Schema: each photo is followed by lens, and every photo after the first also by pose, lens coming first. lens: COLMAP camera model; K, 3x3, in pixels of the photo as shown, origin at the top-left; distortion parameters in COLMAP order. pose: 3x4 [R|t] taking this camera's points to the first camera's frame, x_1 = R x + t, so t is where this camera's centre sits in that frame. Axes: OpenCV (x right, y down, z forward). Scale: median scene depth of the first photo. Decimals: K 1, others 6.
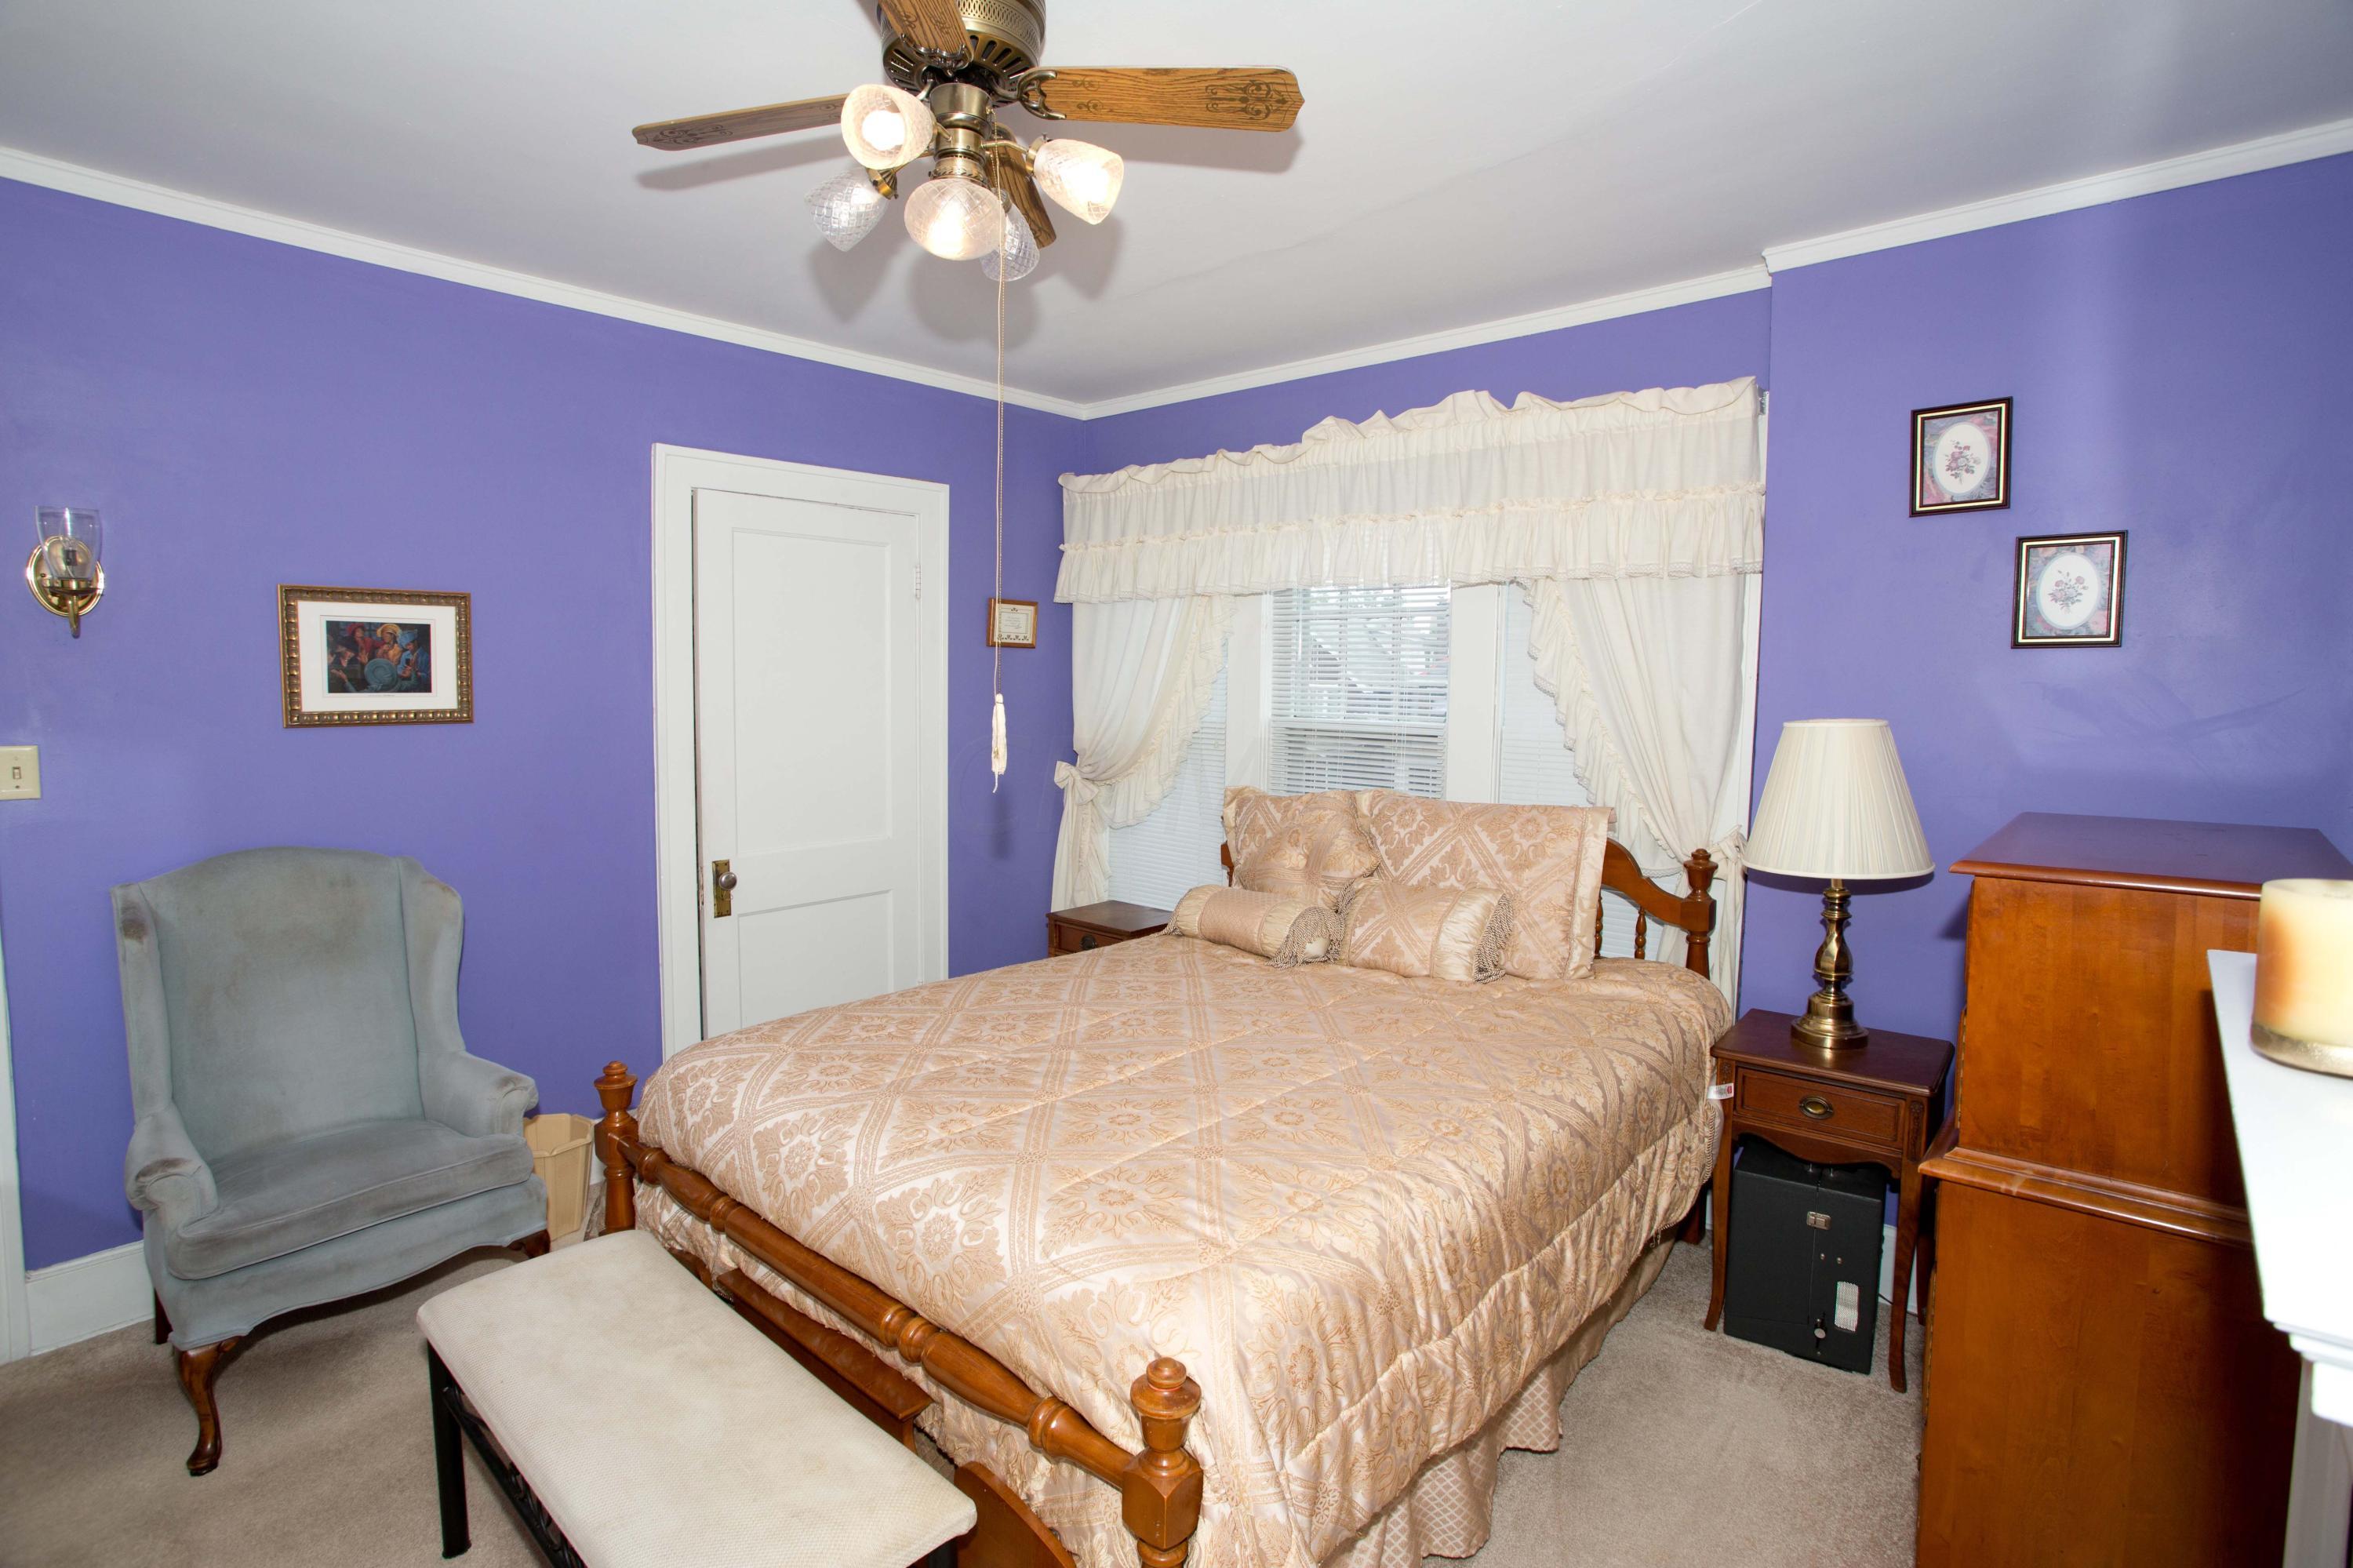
lens RADIAL K [[1157.6, 0, 1163.4], [0, 1157.6, 773.2], [0, 0, 1]] dist [-0.066845, 0.029884]
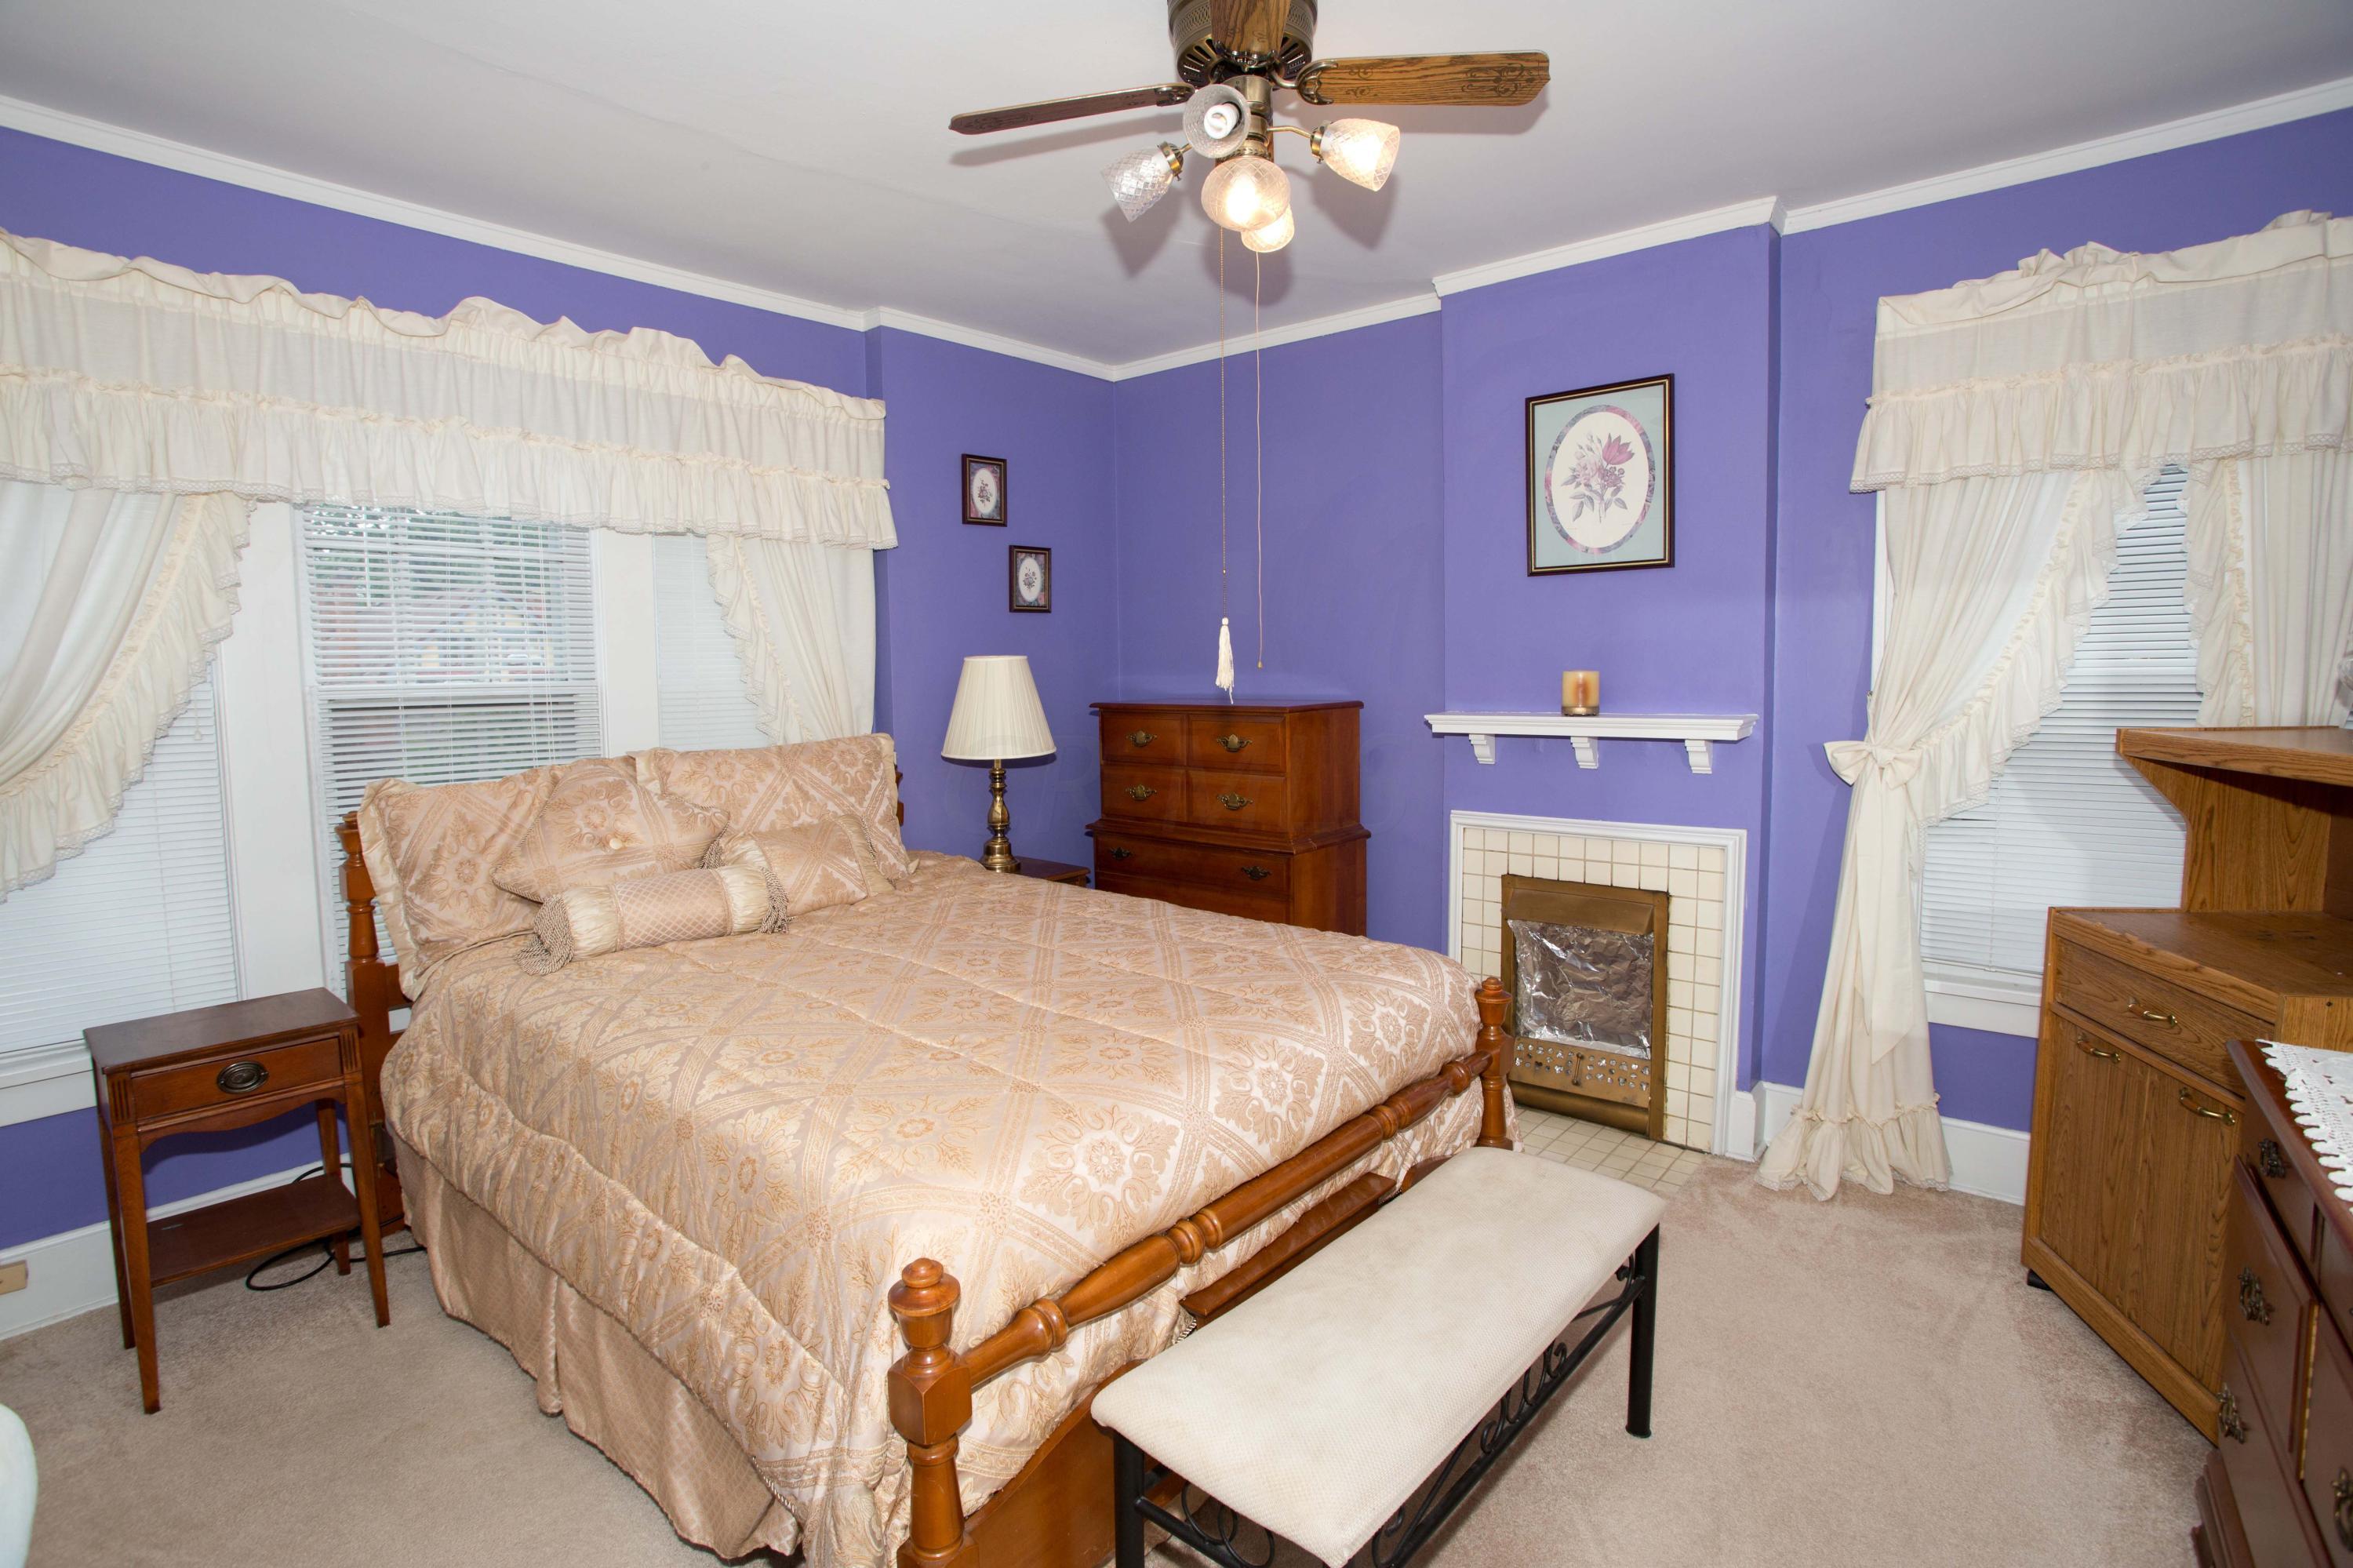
lens RADIAL K [[1157.6, 0, 1171.5], [0, 1157.6, 775.3], [0, 0, 1]] dist [-0.066845, 0.029884]
pose [[-0.020904, -0.103745, 0.994384, -0.856835], [0.092572, 0.990128, 0.105247, -0.026699], [-0.995487, 0.094252, -0.011094, 0.716158]]
